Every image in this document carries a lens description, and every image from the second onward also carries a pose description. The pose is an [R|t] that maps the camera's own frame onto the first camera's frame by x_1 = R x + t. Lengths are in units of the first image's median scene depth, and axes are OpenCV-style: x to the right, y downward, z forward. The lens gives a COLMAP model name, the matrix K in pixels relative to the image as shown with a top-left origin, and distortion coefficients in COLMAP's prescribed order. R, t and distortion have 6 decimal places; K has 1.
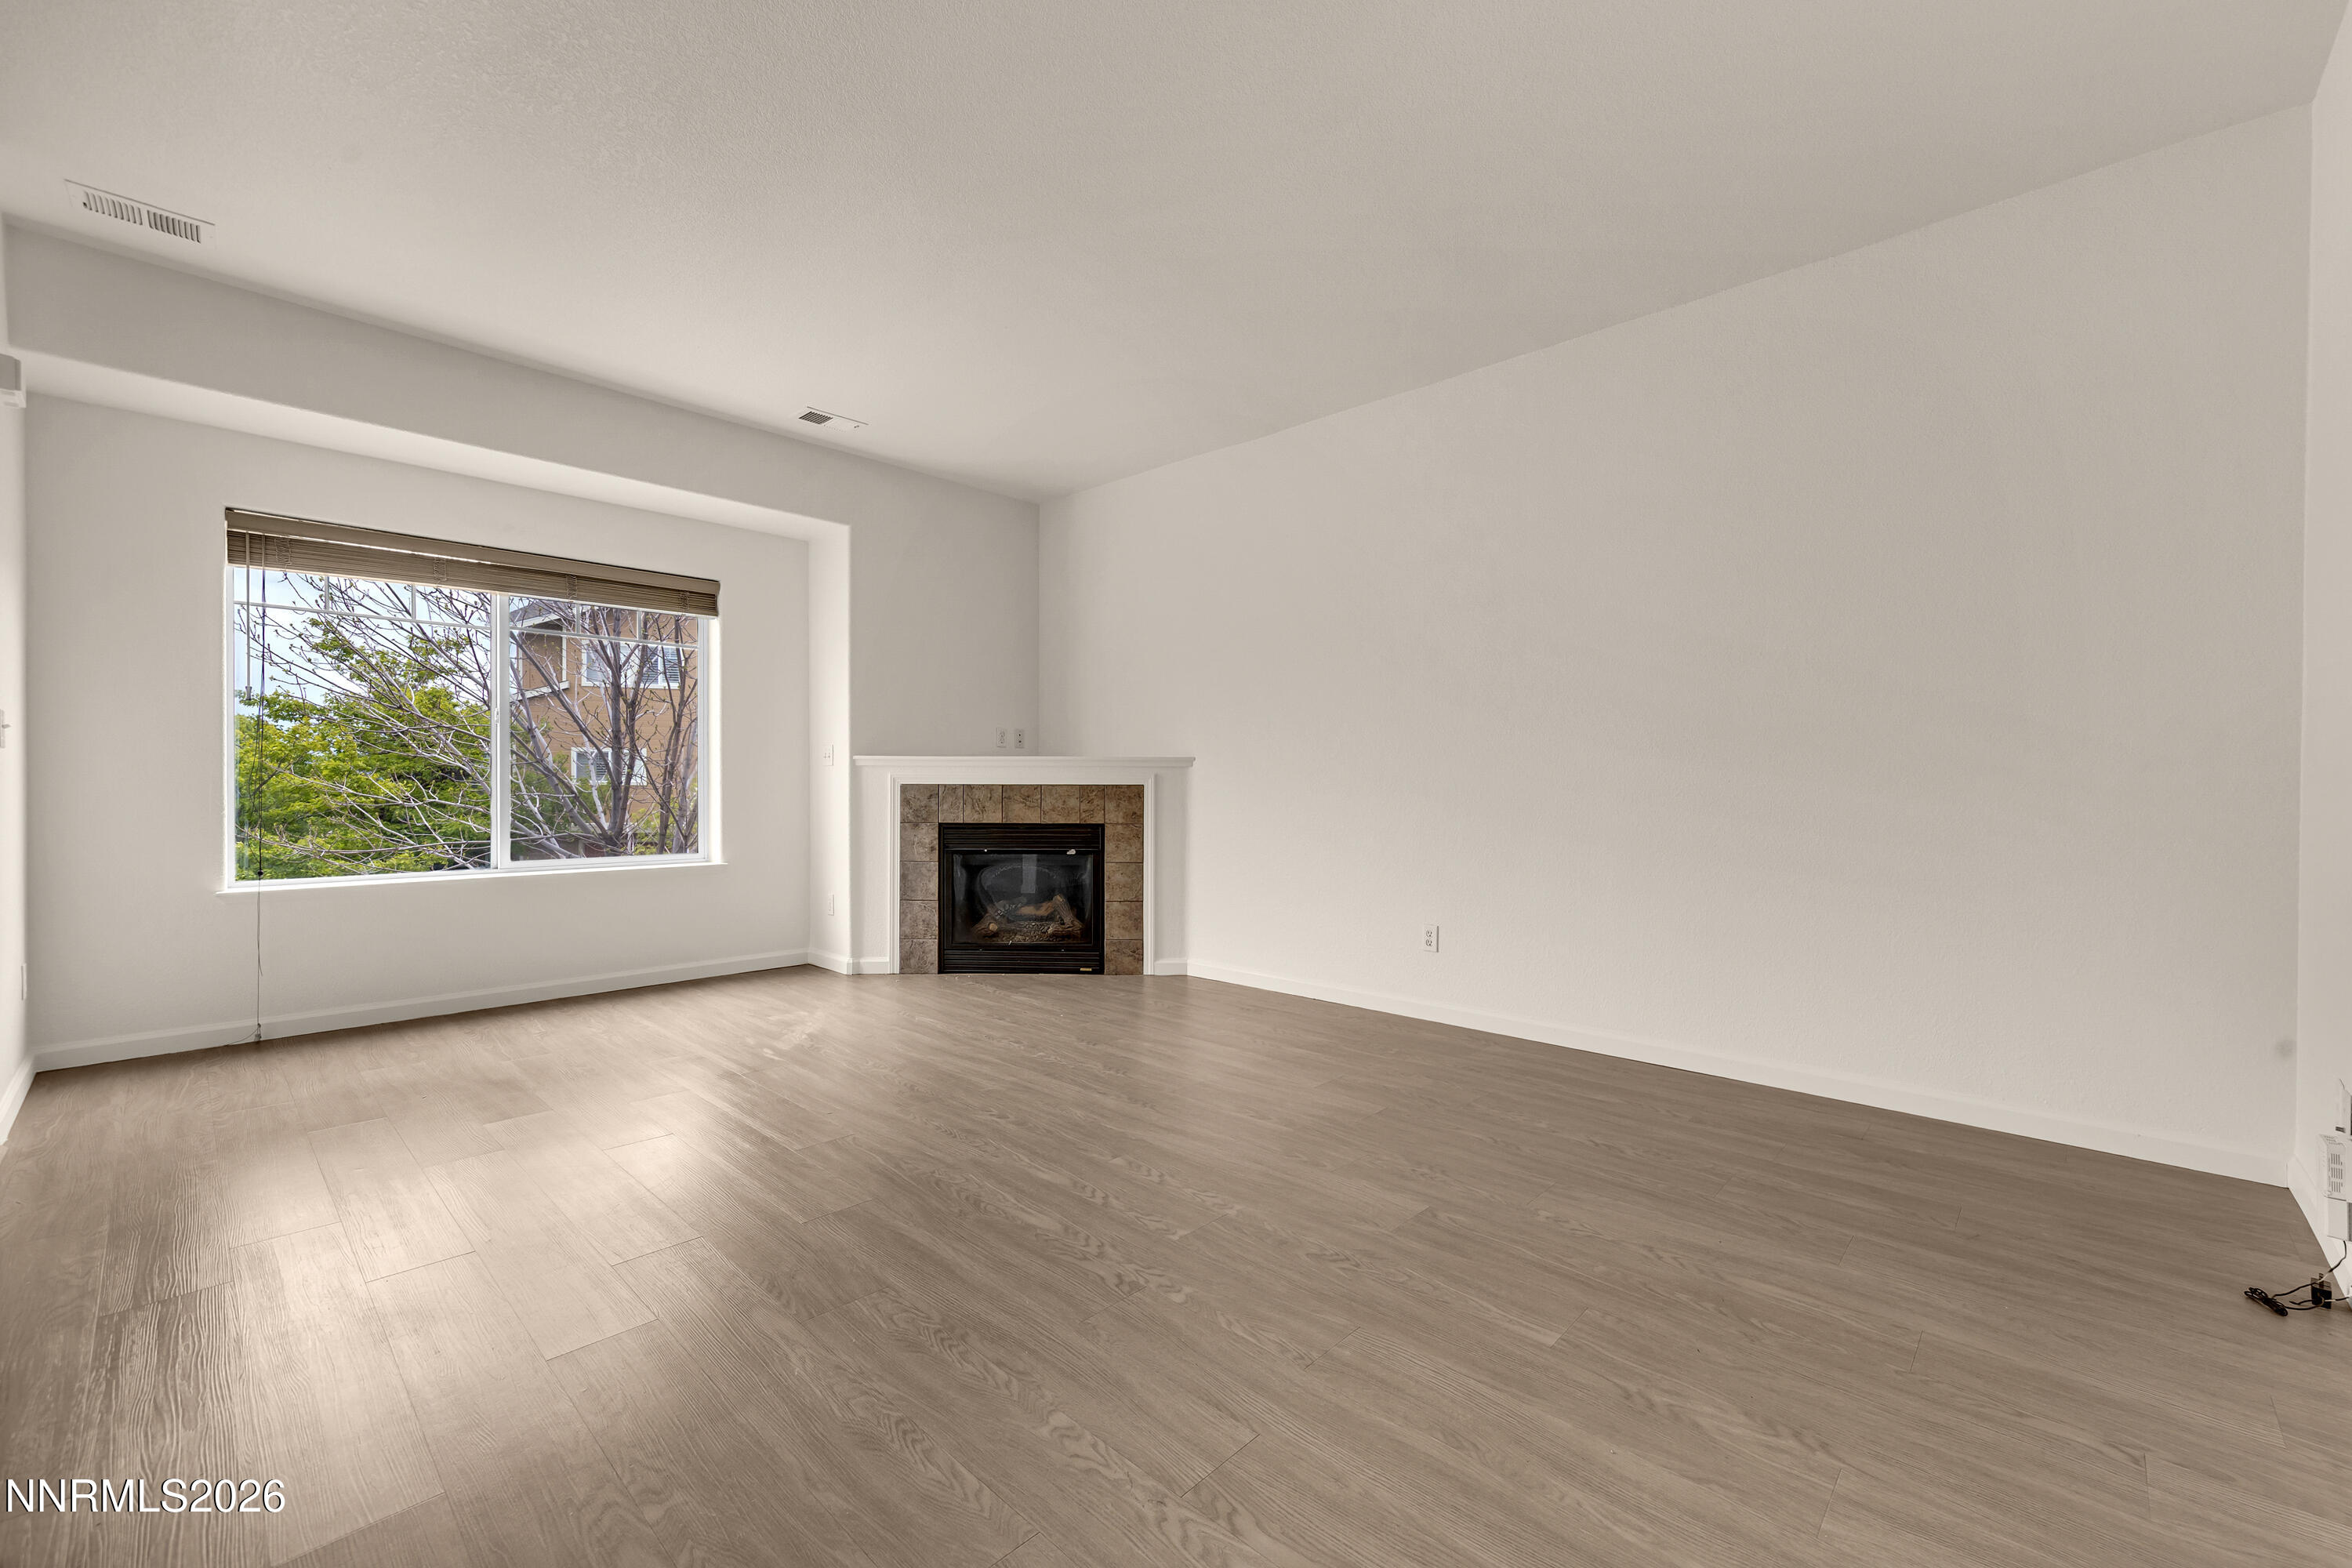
lens RADIAL K [[934.6, 0, 1182.2], [0, 934.6, 806.0], [0, 0, 1]] dist [-0.002458, -0.000241]
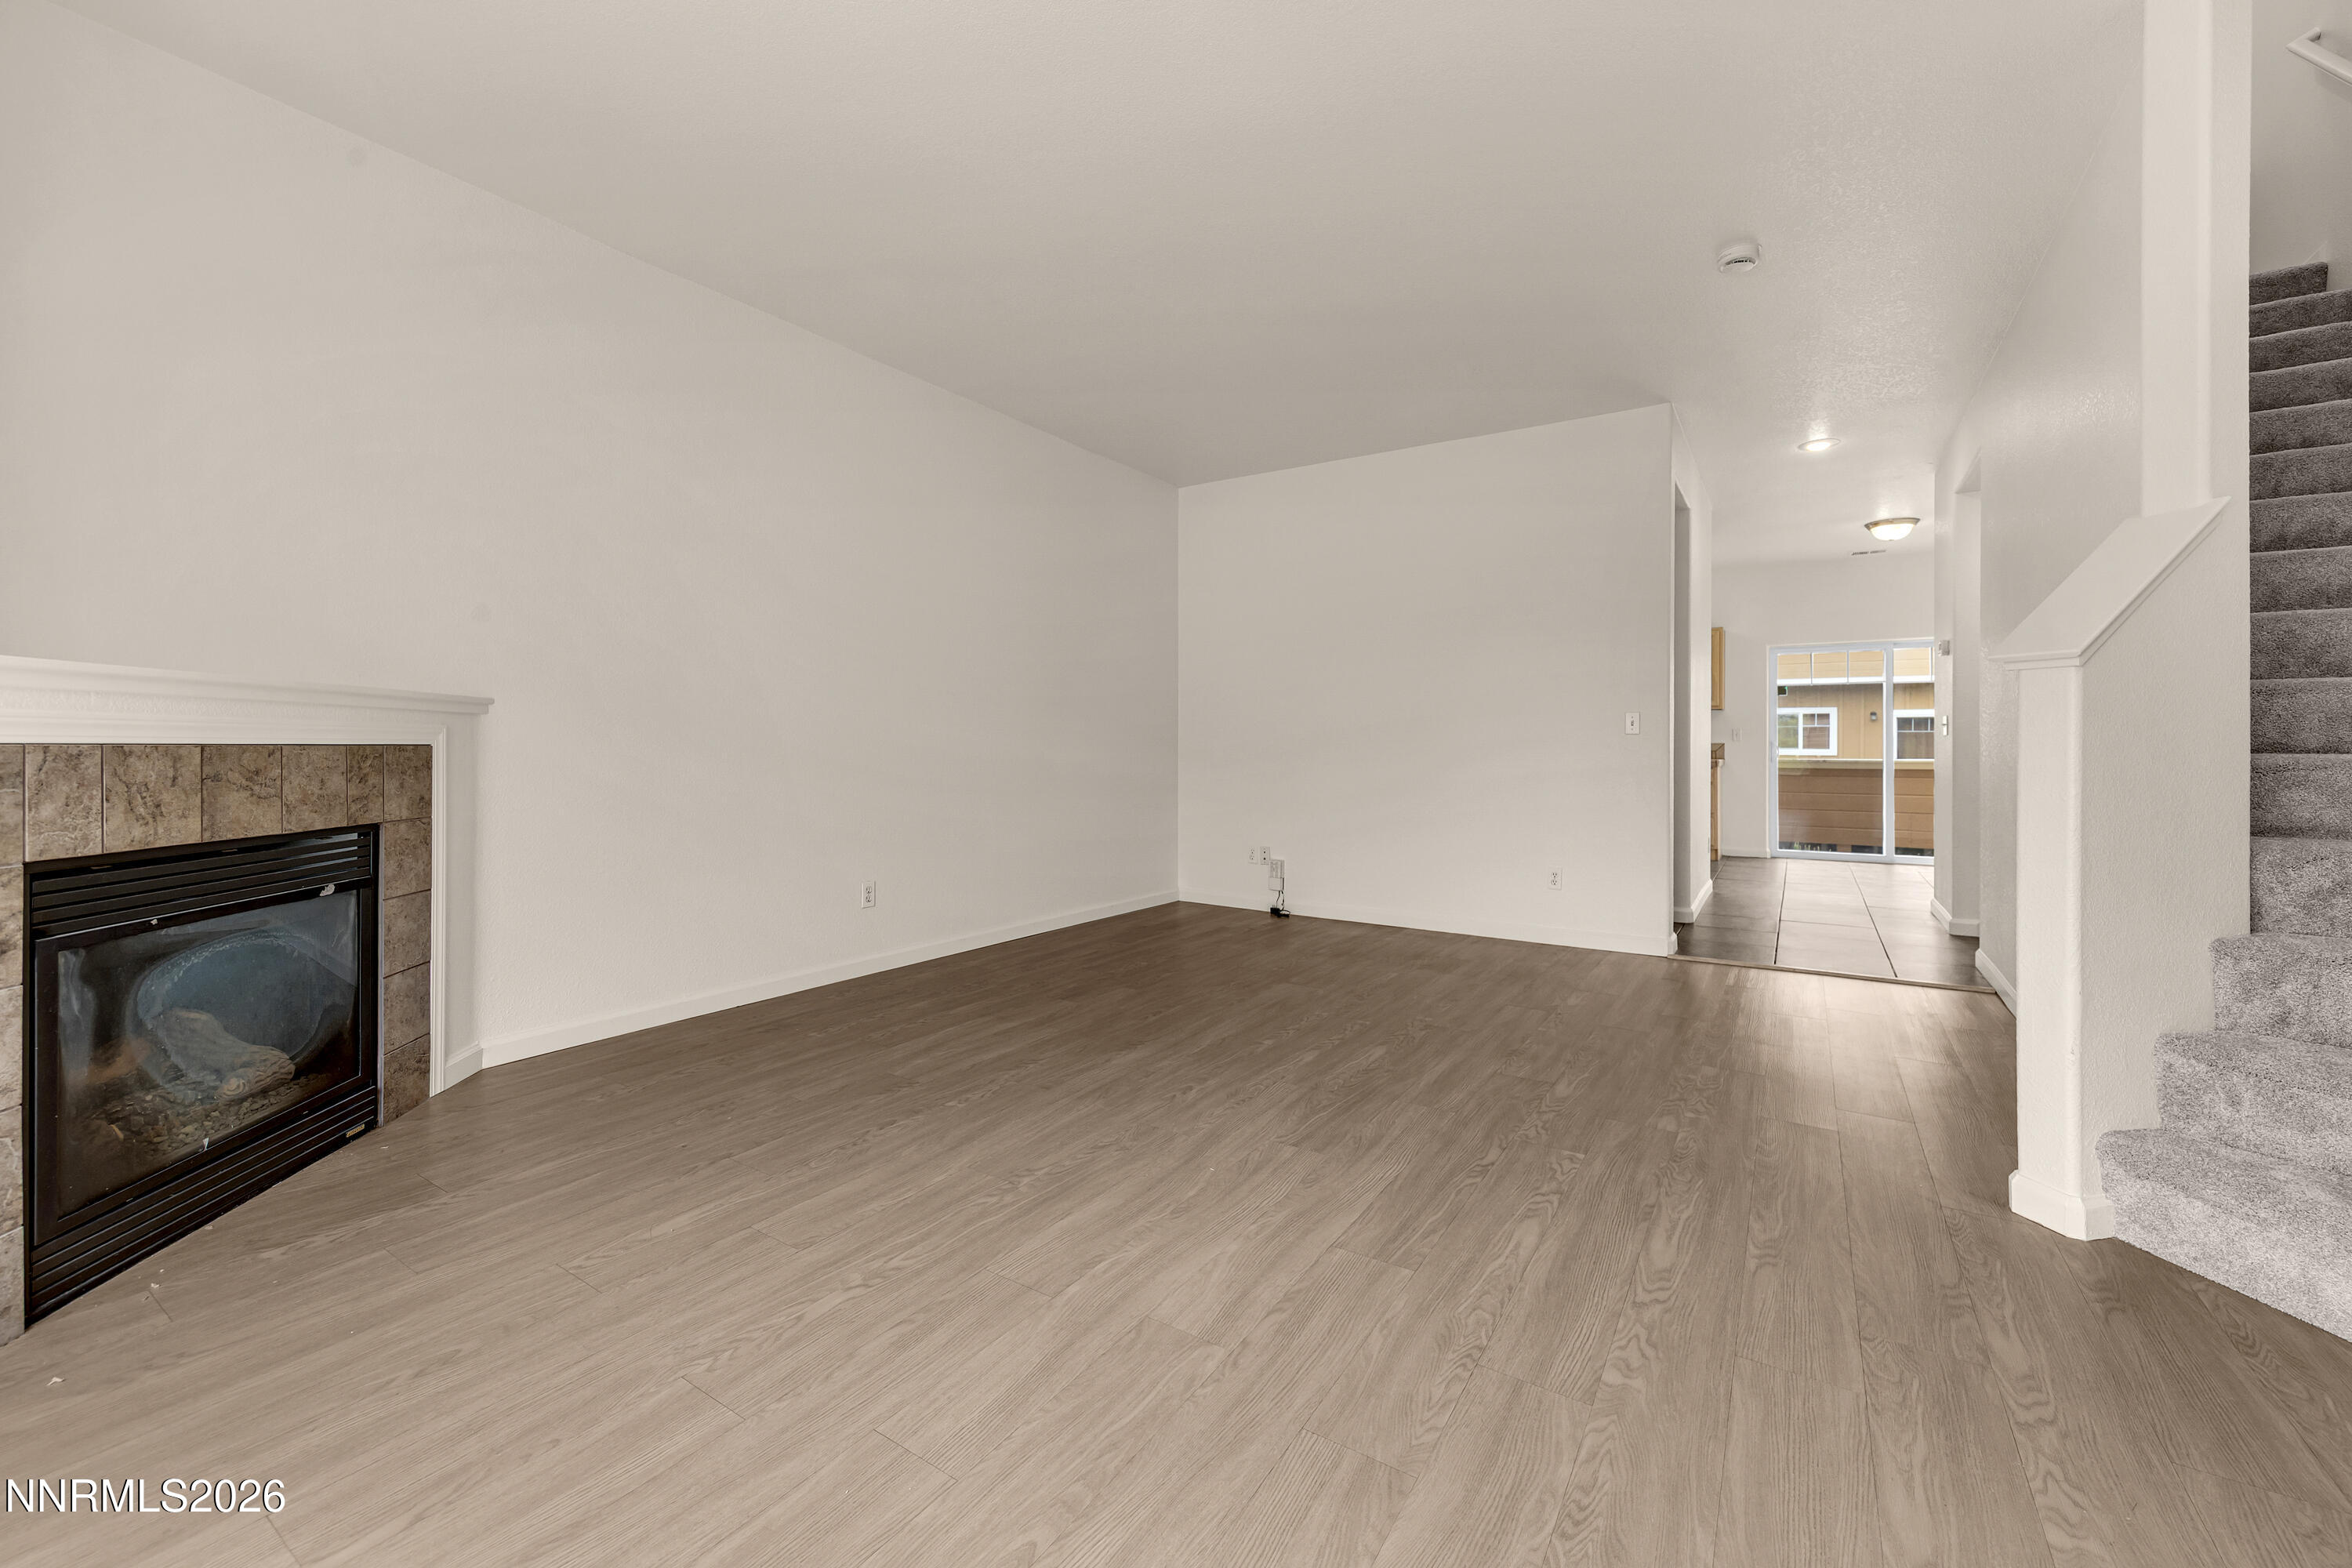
lens RADIAL K [[998.1, 0, 1176.6], [0, 998.1, 765.9], [0, 0, 1]] dist [0.006829, -0.000629]
pose [[-0.194895, -0.021547, 0.980587, -0.686750], [0.017559, 0.999522, 0.025453, -0.017400], [-0.980667, 0.022179, -0.194423, 0.687168]]
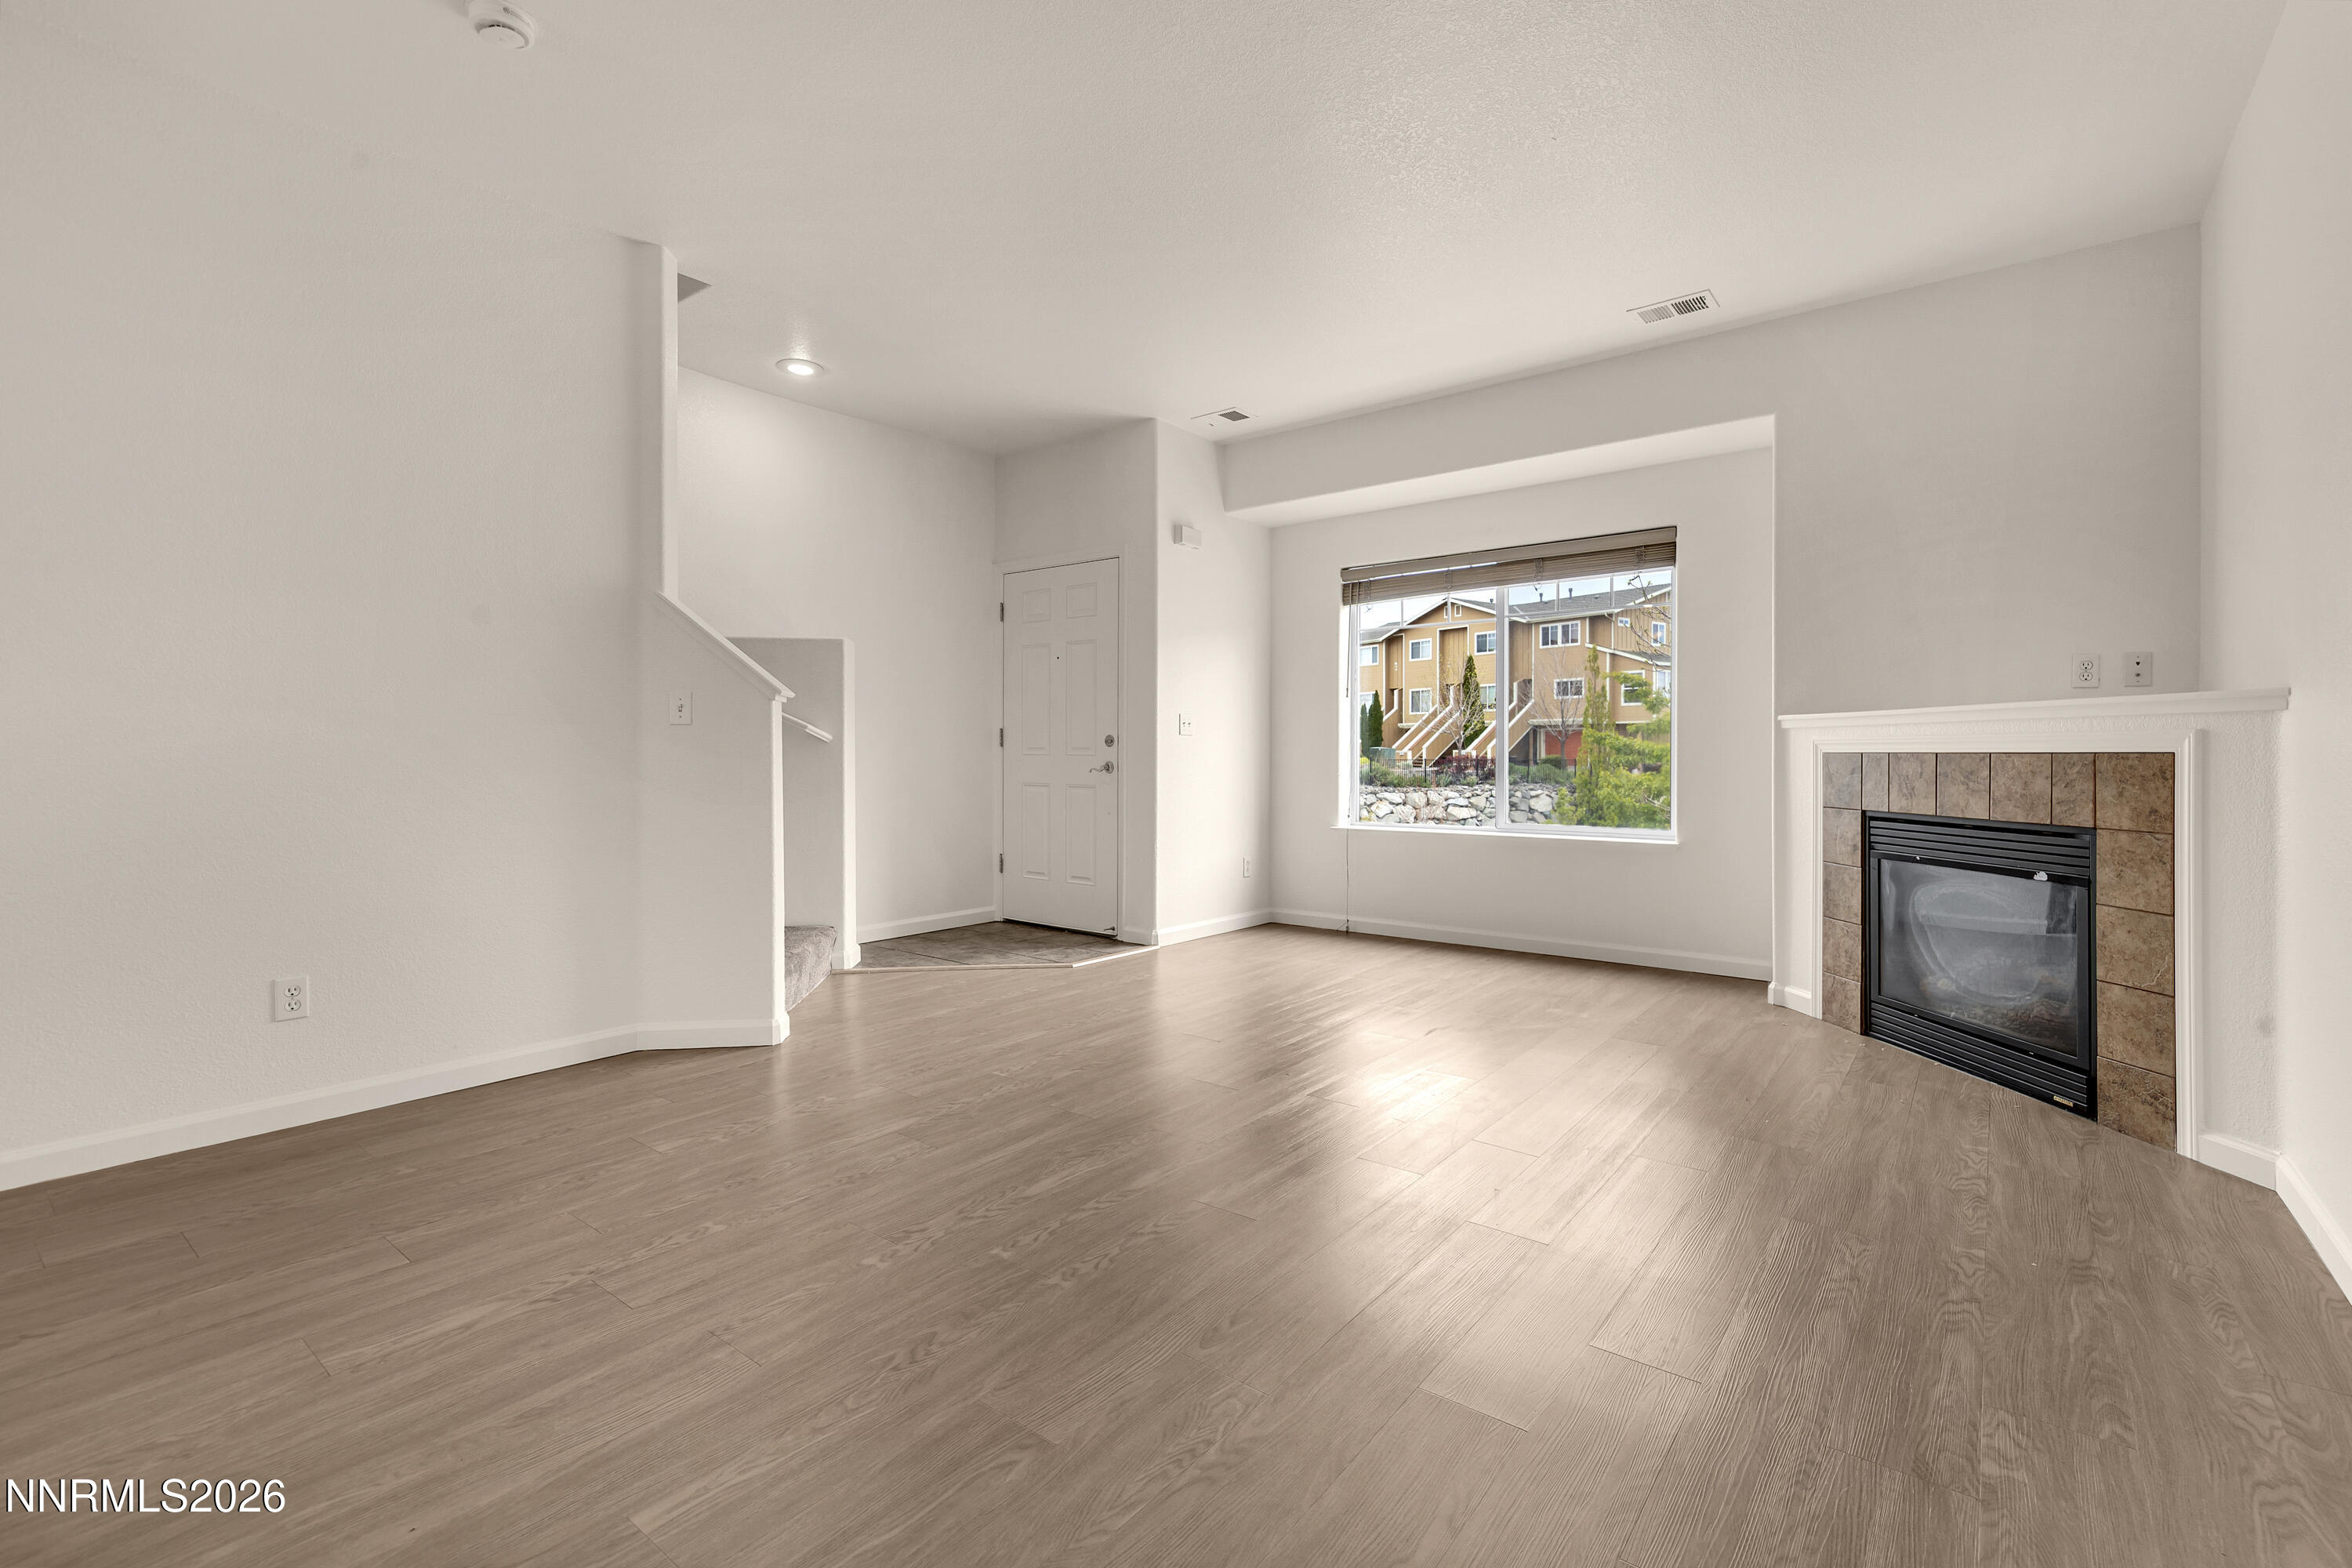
lens RADIAL K [[998.1, 0, 1187.7], [0, 998.1, 763.7], [0, 0, 1]] dist [0.006829, -0.000629]
pose [[0.118457, 0.007533, -0.992931, 0.403789], [-0.020659, 0.999773, 0.005120, -0.008940], [0.992744, 0.019907, 0.118586, 0.438288]]
